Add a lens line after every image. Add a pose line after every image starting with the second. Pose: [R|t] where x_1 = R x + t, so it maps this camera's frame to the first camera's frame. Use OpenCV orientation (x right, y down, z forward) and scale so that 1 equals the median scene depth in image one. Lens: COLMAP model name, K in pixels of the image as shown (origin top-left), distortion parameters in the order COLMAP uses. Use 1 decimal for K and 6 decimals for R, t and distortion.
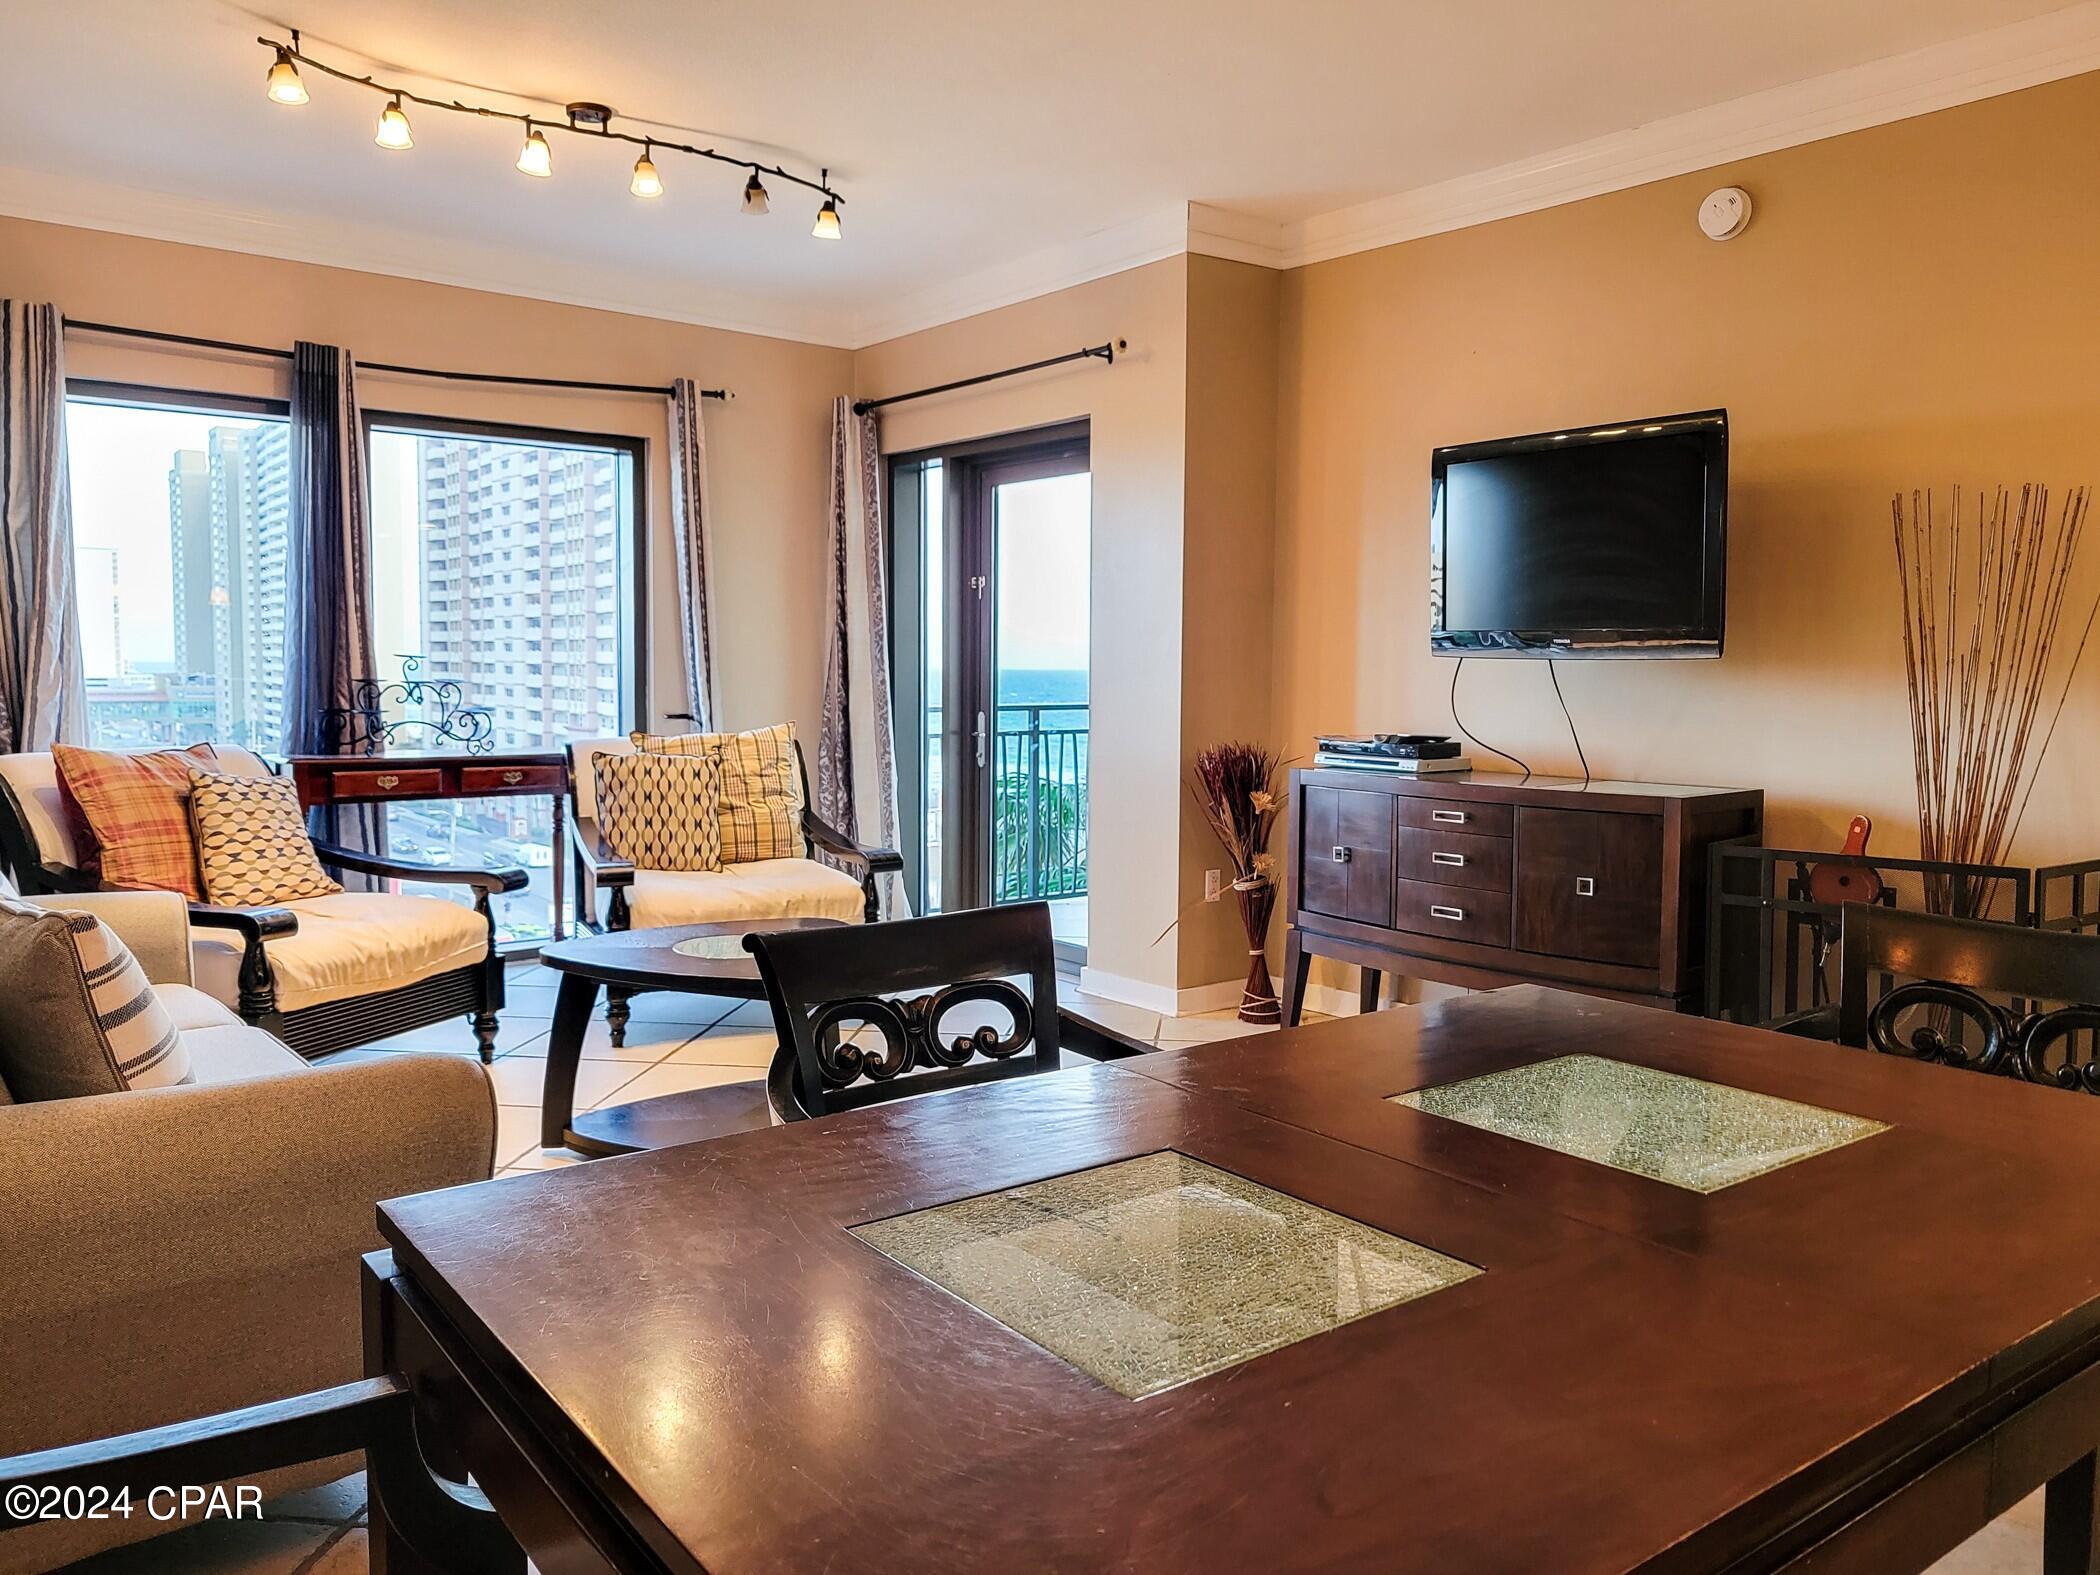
lens RADIAL K [[1537.3, 0, 1042.6], [0, 1537.3, 775.8], [0, 0, 1]] dist [0.022172, -0.002630]
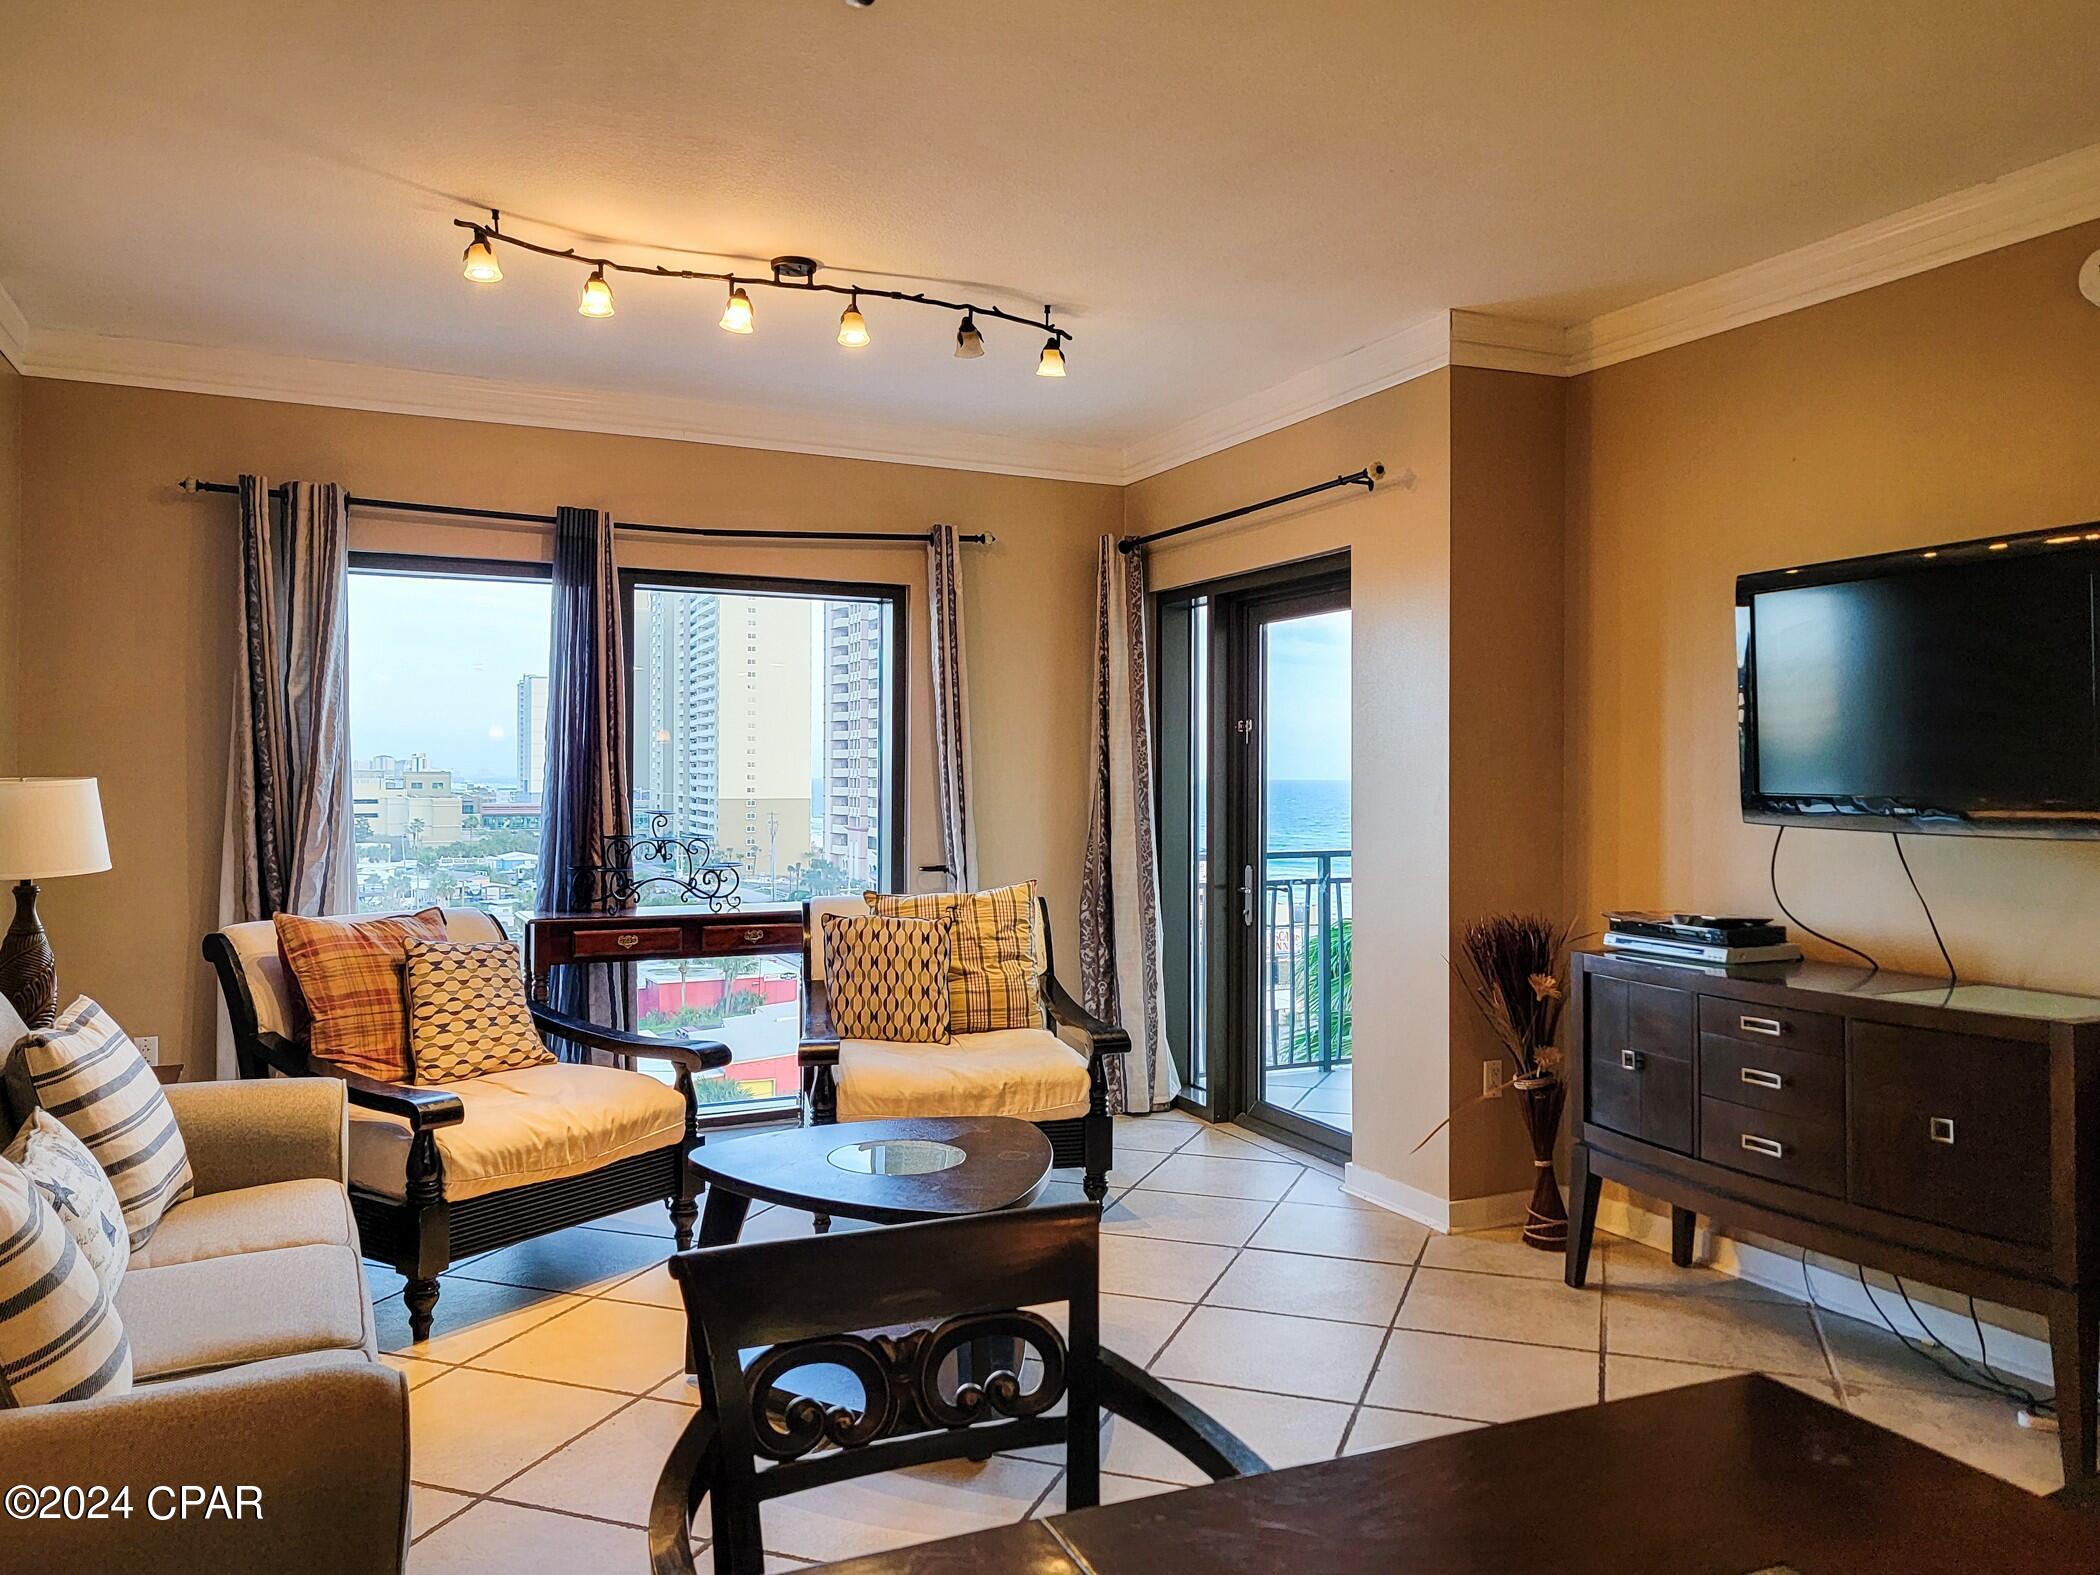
lens RADIAL K [[1537.3, 0, 1065.1], [0, 1537.3, 776.1], [0, 0, 1]] dist [0.022172, -0.002630]
pose [[0.976508, -0.006145, -0.215396, 0.067197], [-0.010358, 0.997099, -0.075406, -0.032133], [0.215234, 0.075866, 0.973611, 0.098410]]
